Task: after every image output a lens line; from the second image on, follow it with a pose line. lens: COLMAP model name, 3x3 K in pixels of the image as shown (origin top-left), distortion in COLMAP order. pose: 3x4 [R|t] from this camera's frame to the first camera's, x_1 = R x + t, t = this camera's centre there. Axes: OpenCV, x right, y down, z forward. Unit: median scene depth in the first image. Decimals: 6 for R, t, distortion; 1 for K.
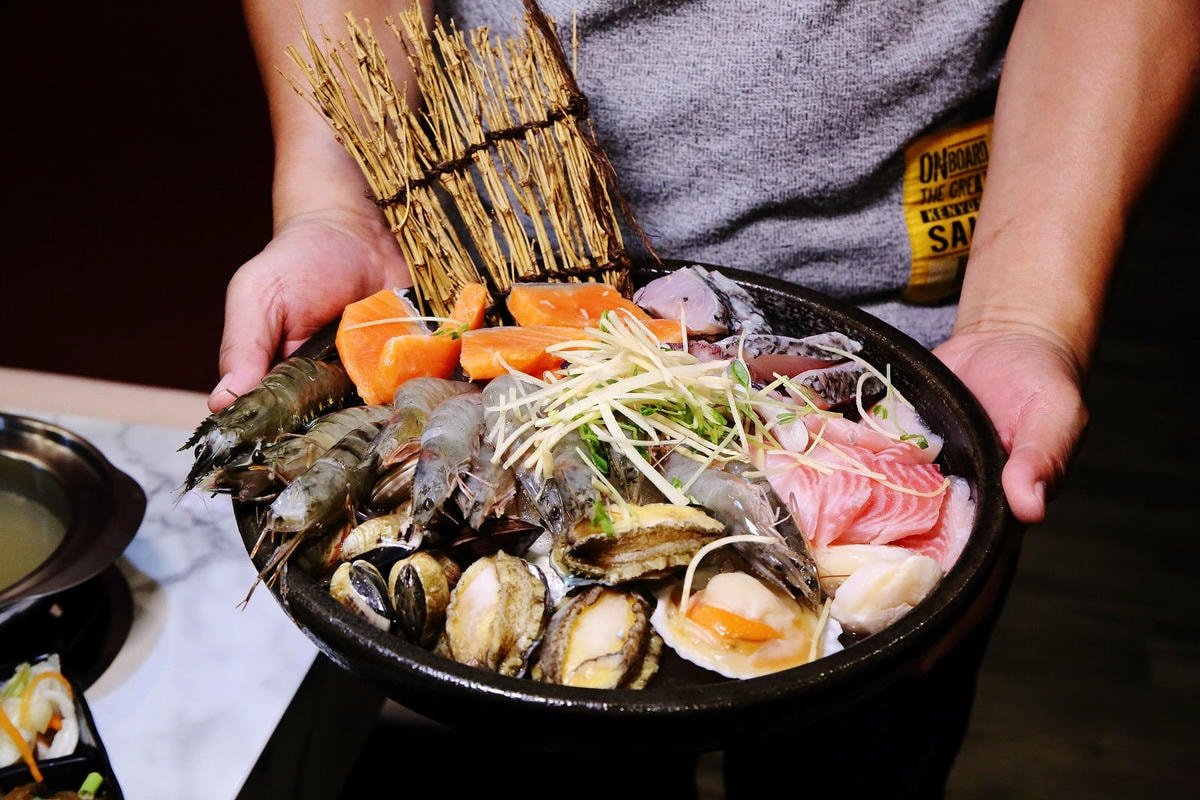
lens RADIAL K [[1736.2, 0, 600.0], [0, 1736.2, 400.0], [0, 0, 1]] dist [0.052574, 0.014953]
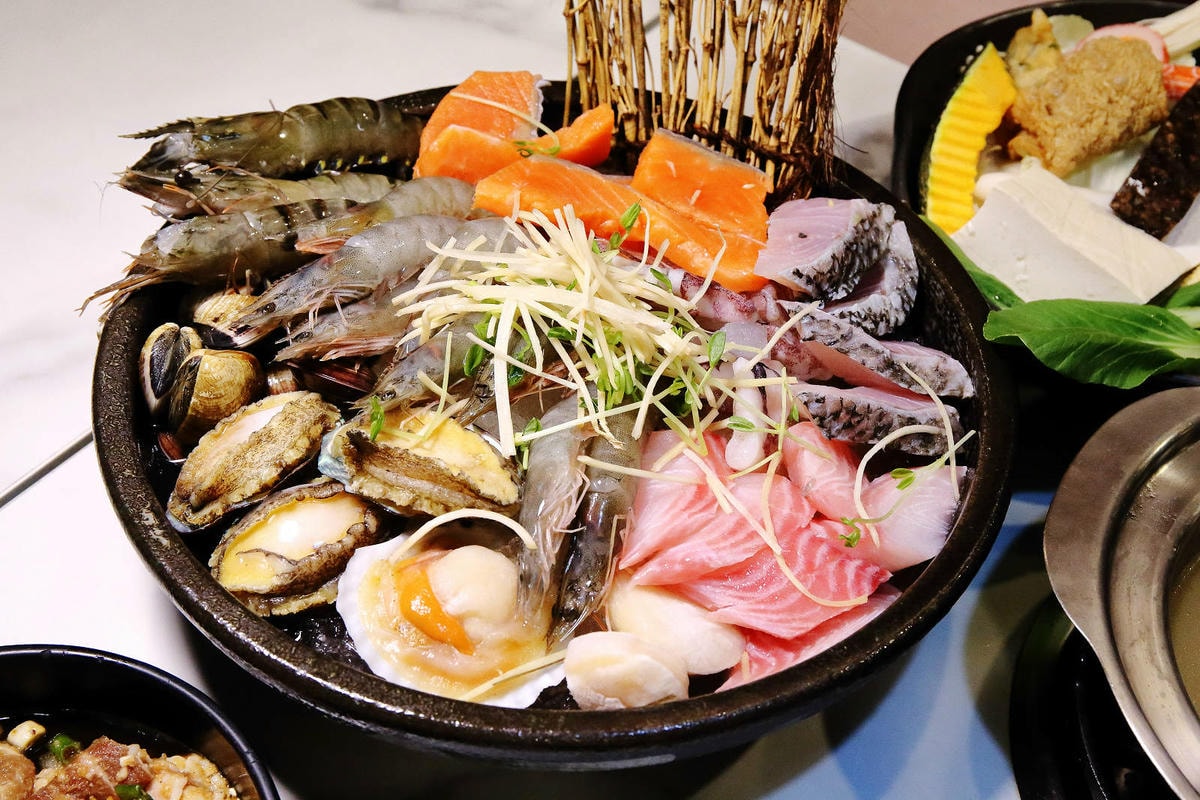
lens RADIAL K [[1736.2, 0, 600.0], [0, 1736.2, 400.0], [0, 0, 1]] dist [0.052574, 0.014953]
pose [[0.765078, 0.485228, -0.423331, 0.408880], [-0.401895, 0.873466, 0.274840, -0.201625], [0.503125, -0.040139, 0.863281, 0.297289]]
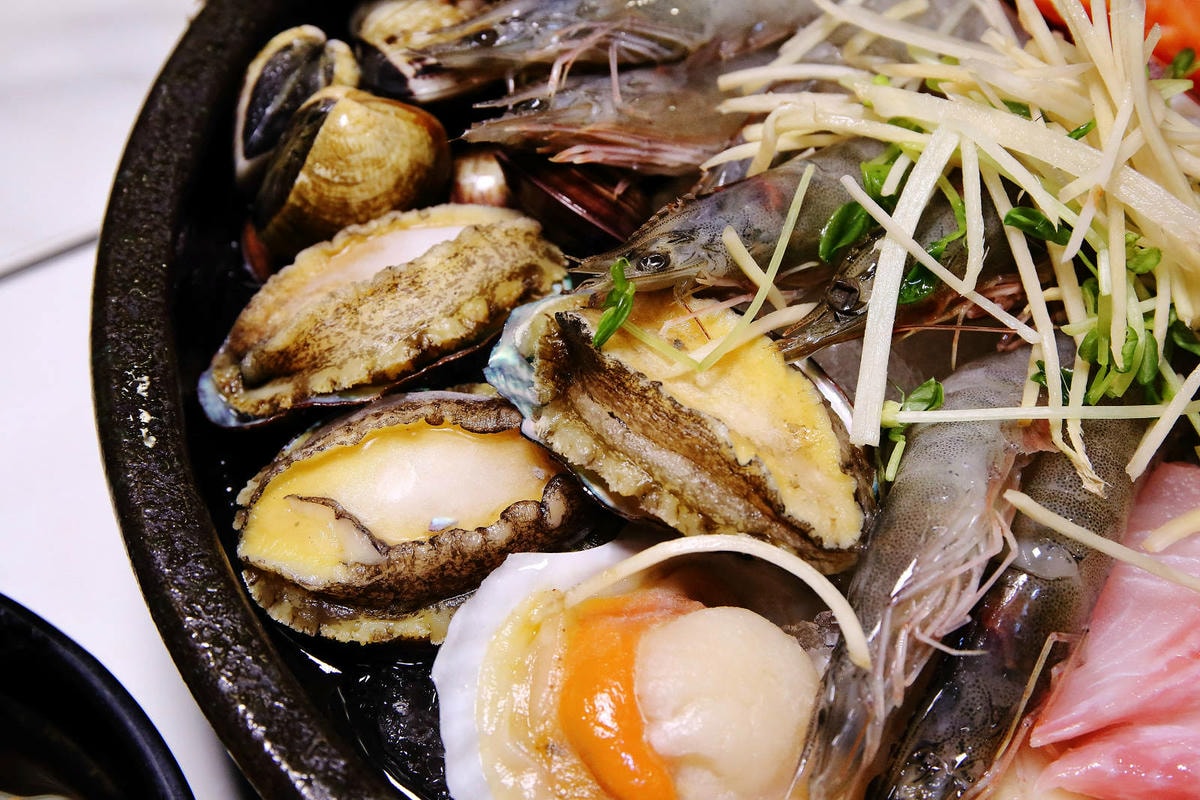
lens RADIAL K [[1885.6, 0, 600.0], [0, 1885.6, 400.0], [0, 0, 1]] dist [-0.038073, 0.025359]
pose [[0.527674, 0.690455, -0.494806, 0.218647], [-0.538847, 0.722380, 0.433372, -0.098761], [0.656662, 0.037946, 0.753230, 0.614085]]
